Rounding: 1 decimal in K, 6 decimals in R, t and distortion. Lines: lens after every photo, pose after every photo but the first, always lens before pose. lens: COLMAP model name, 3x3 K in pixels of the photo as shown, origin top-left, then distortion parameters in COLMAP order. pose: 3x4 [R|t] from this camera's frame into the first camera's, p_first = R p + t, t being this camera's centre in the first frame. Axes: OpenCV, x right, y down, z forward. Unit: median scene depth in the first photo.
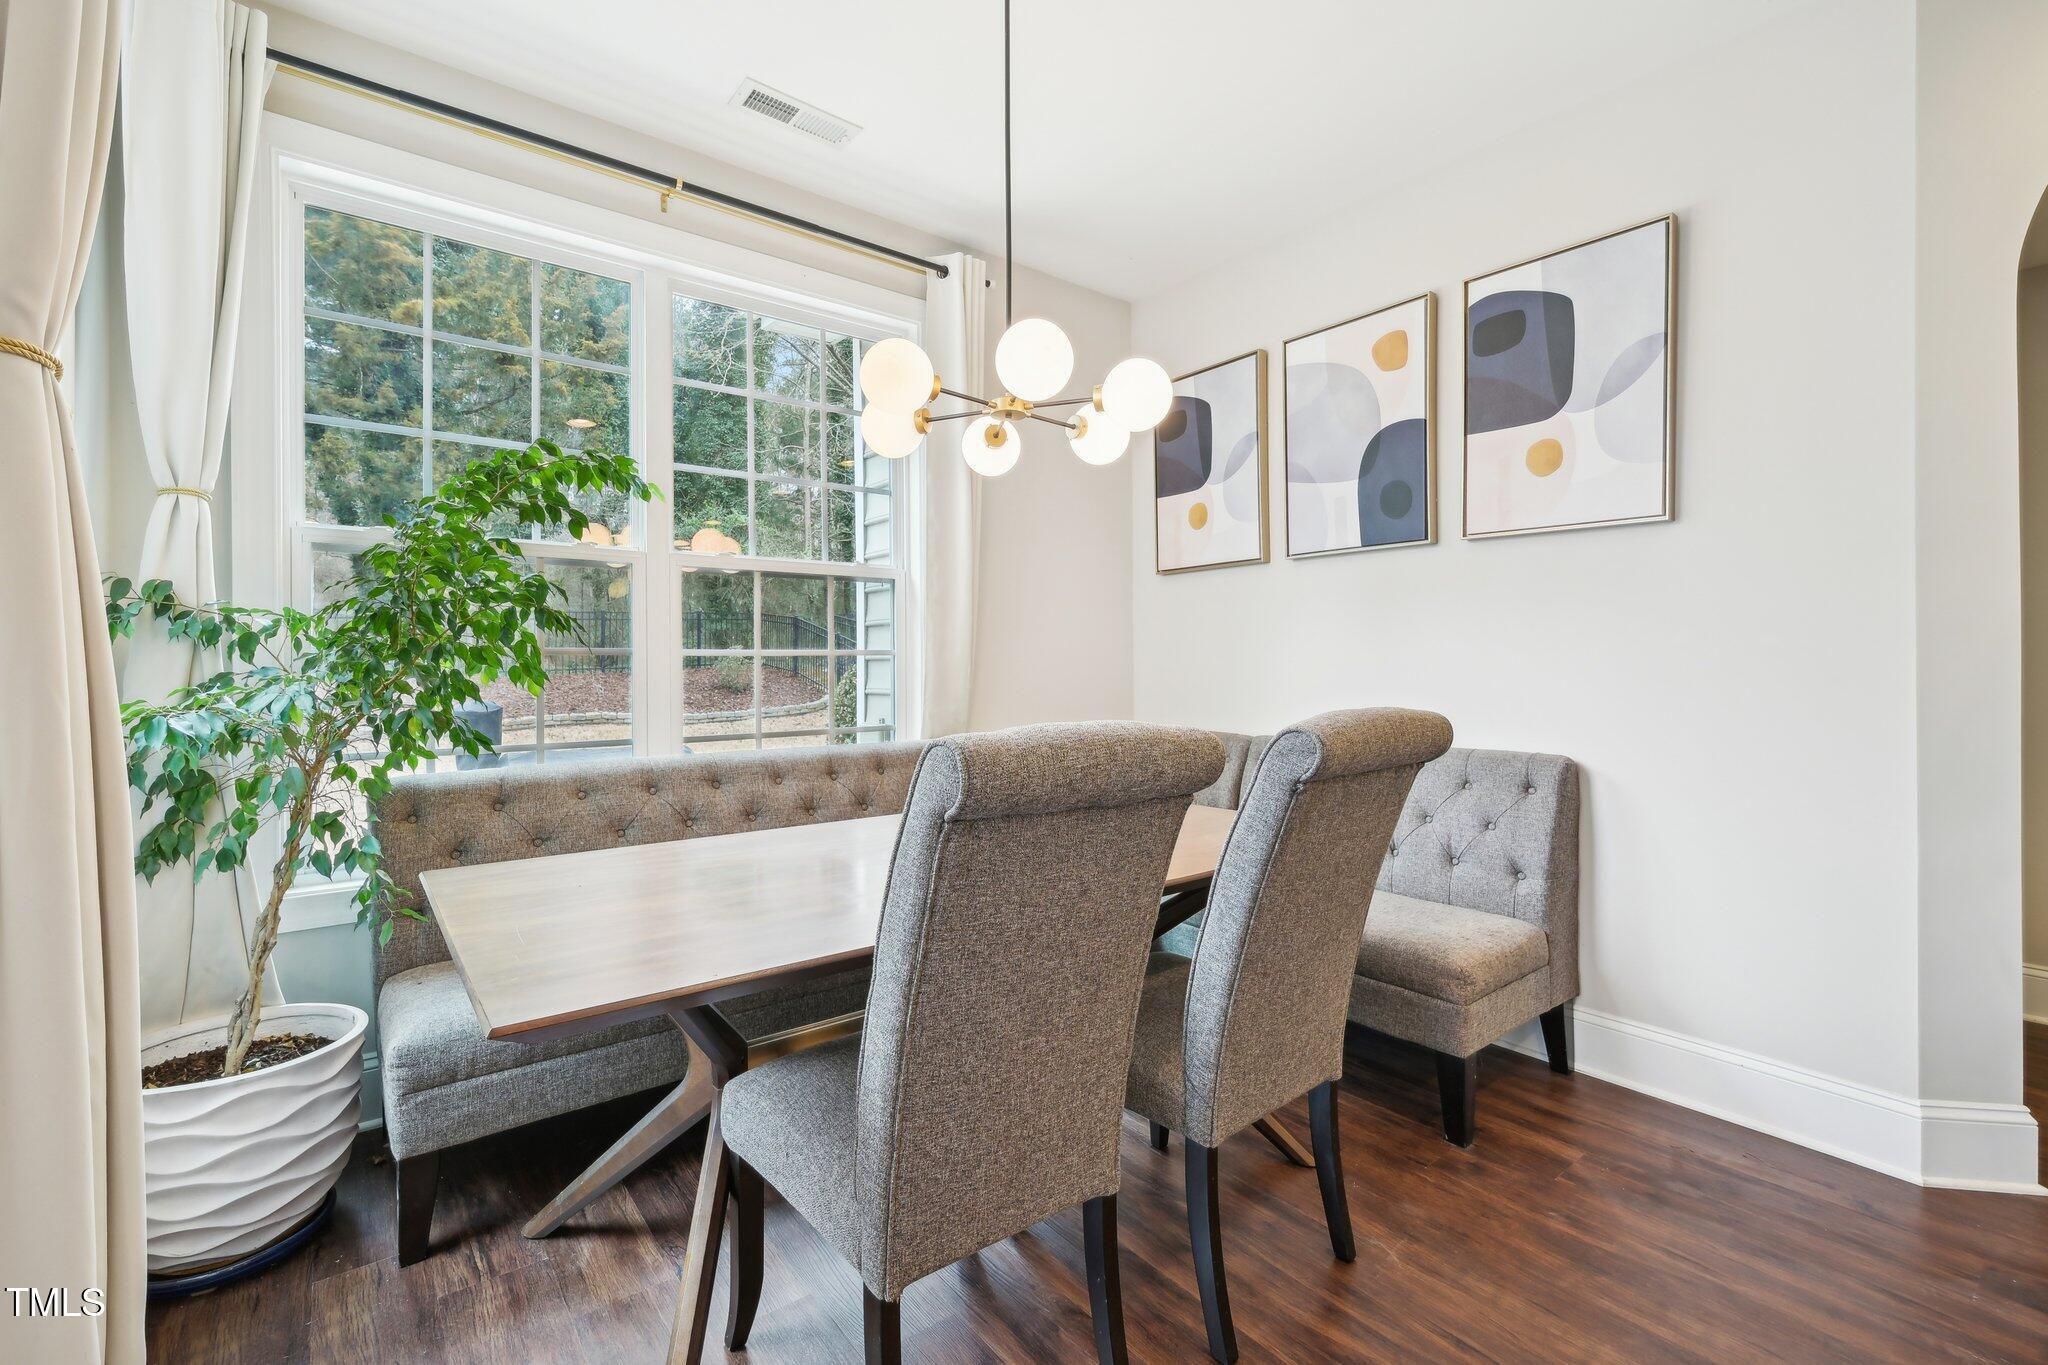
lens RADIAL K [[890.1, 0, 1027.5], [0, 890.1, 669.2], [0, 0, 1]] dist [0.000439, 0.000398]
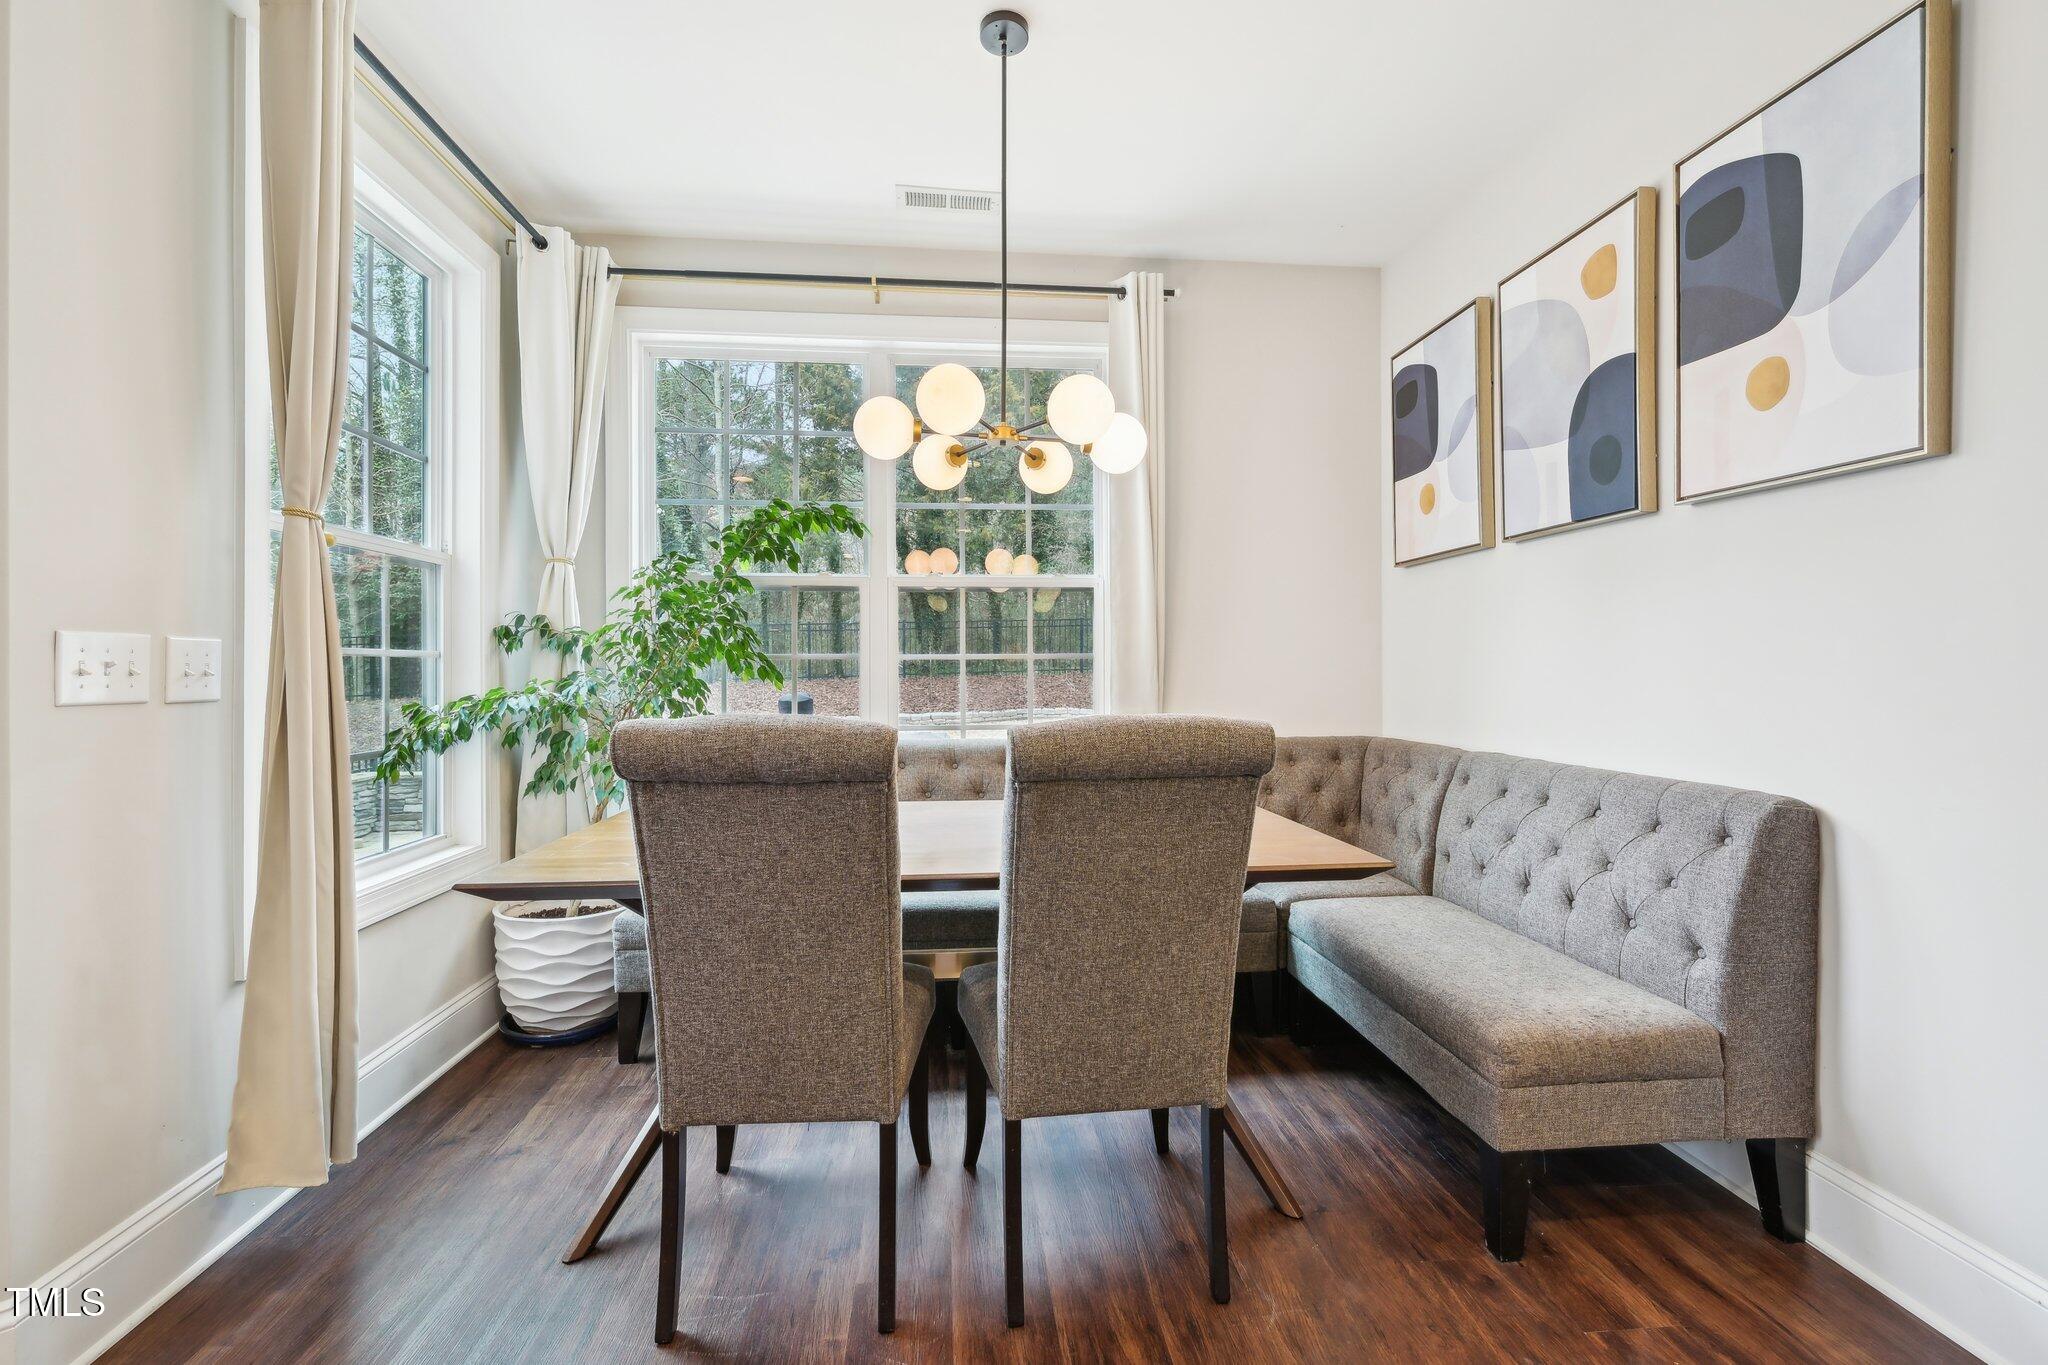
lens RADIAL K [[896.2, 0, 1027.6], [0, 896.2, 671.9], [0, 0, 1]] dist [0.000716, 0.000294]
pose [[0.840651, 0.005954, -0.541545, 0.458866], [-0.004980, 0.999982, 0.003265, -0.002956], [0.541554, -0.000048, 0.840666, 0.059989]]
